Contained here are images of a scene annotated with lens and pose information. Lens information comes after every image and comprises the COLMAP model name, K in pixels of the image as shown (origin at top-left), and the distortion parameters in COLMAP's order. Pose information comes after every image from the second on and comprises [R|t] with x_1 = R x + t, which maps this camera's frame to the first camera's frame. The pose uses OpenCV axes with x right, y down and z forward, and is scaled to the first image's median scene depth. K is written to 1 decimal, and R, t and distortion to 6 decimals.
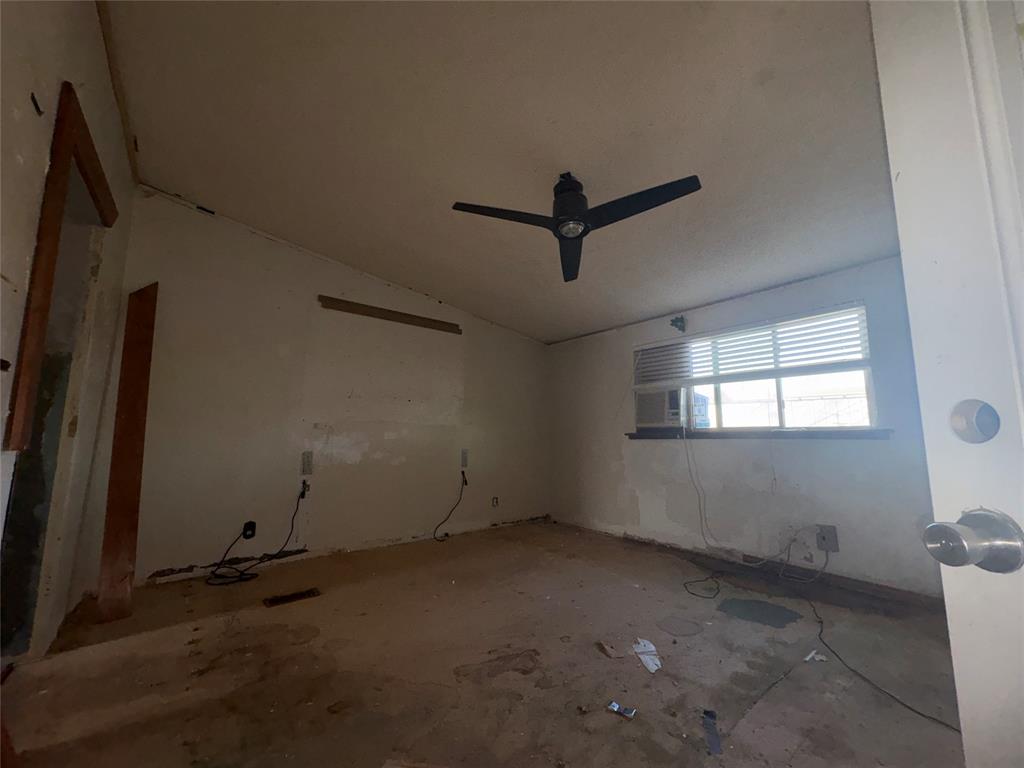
lens RADIAL K [[404.2, 0, 512.0], [0, 404.2, 384.0], [0, 0, 1]] dist [-0.000309, 0.000007]
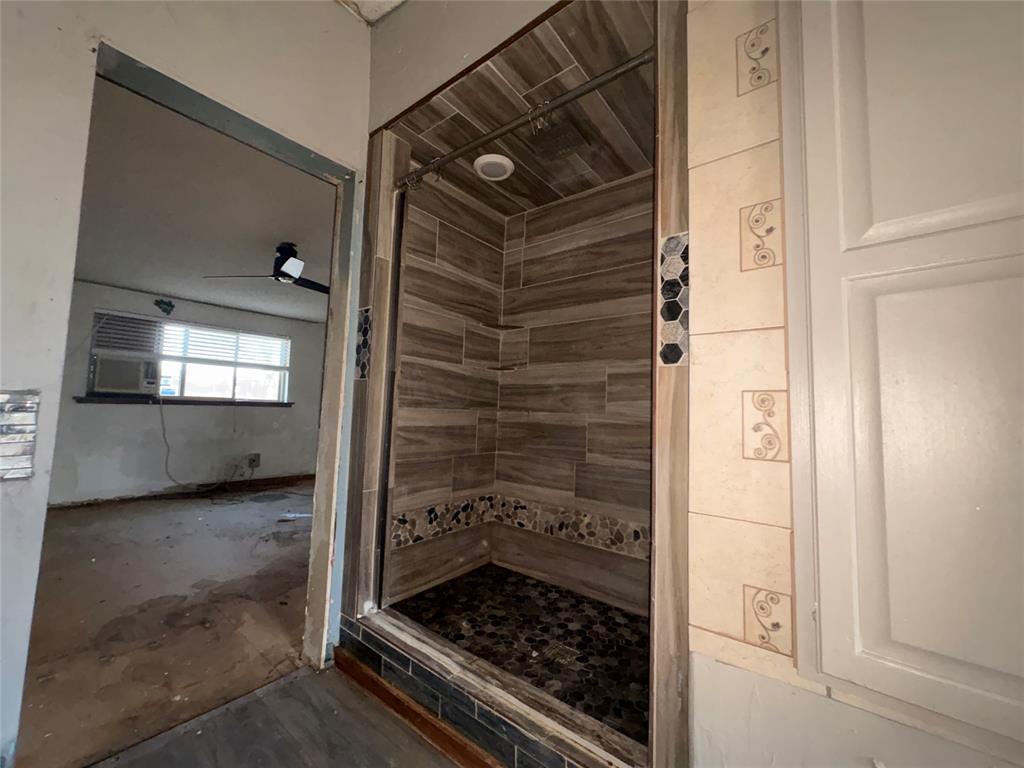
lens RADIAL K [[407.8, 0, 513.8], [0, 407.8, 383.7], [0, 0, 1]] dist [-0.001361, 0.000013]
pose [[-0.230217, 0.050152, 0.971846, -1.347182], [-0.166197, 0.981973, -0.090045, 0.010709], [-0.958842, -0.182248, -0.217732, 0.354864]]
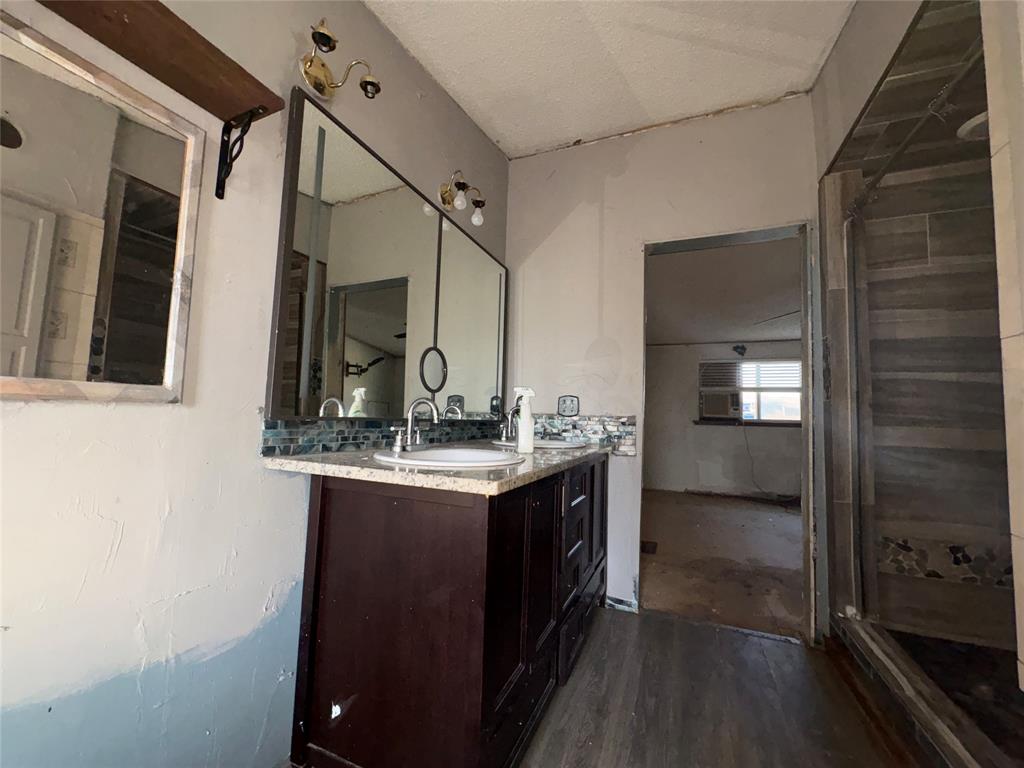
lens RADIAL K [[407.8, 0, 513.8], [0, 407.8, 383.7], [0, 0, 1]] dist [-0.001361, 0.000013]
pose [[0.873293, 0.057698, 0.483766, -1.504149], [-0.091724, 0.994677, 0.046946, -0.026846], [-0.478483, -0.085370, 0.873937, 0.082979]]
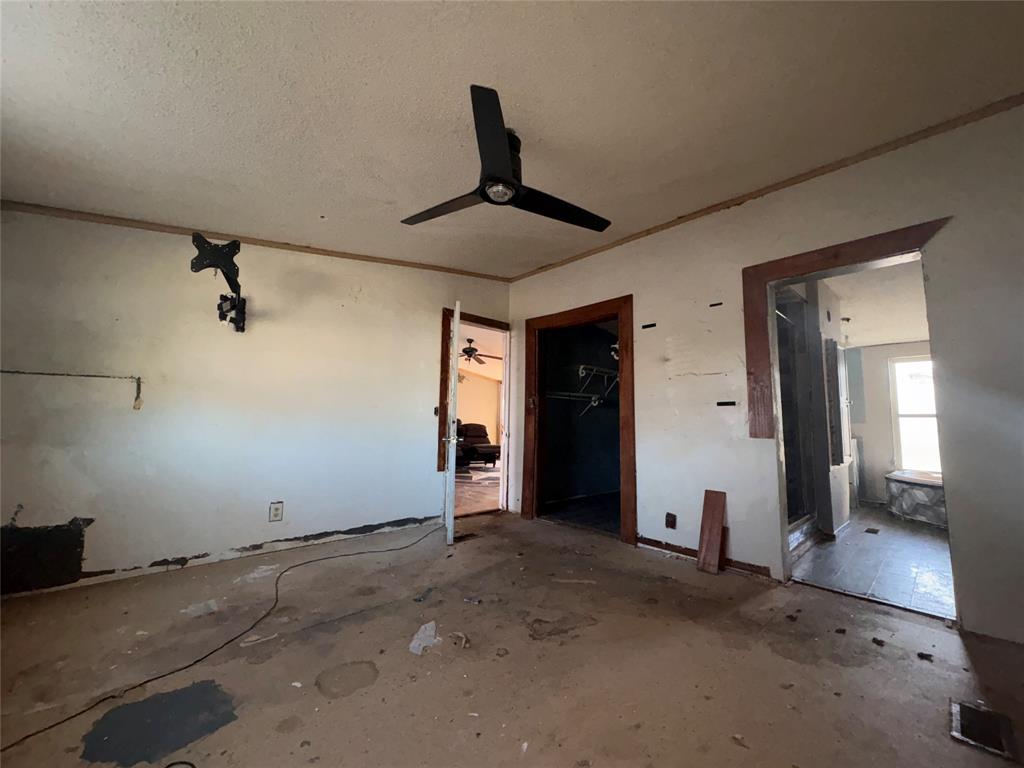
lens RADIAL K [[407.8, 0, 513.8], [0, 407.8, 383.7], [0, 0, 1]] dist [-0.001361, 0.000013]
pose [[-0.996017, -0.032219, -0.083139, 0.148907], [-0.012606, 0.973948, -0.226420, 0.190069], [0.088268, -0.224470, -0.970475, 1.492383]]
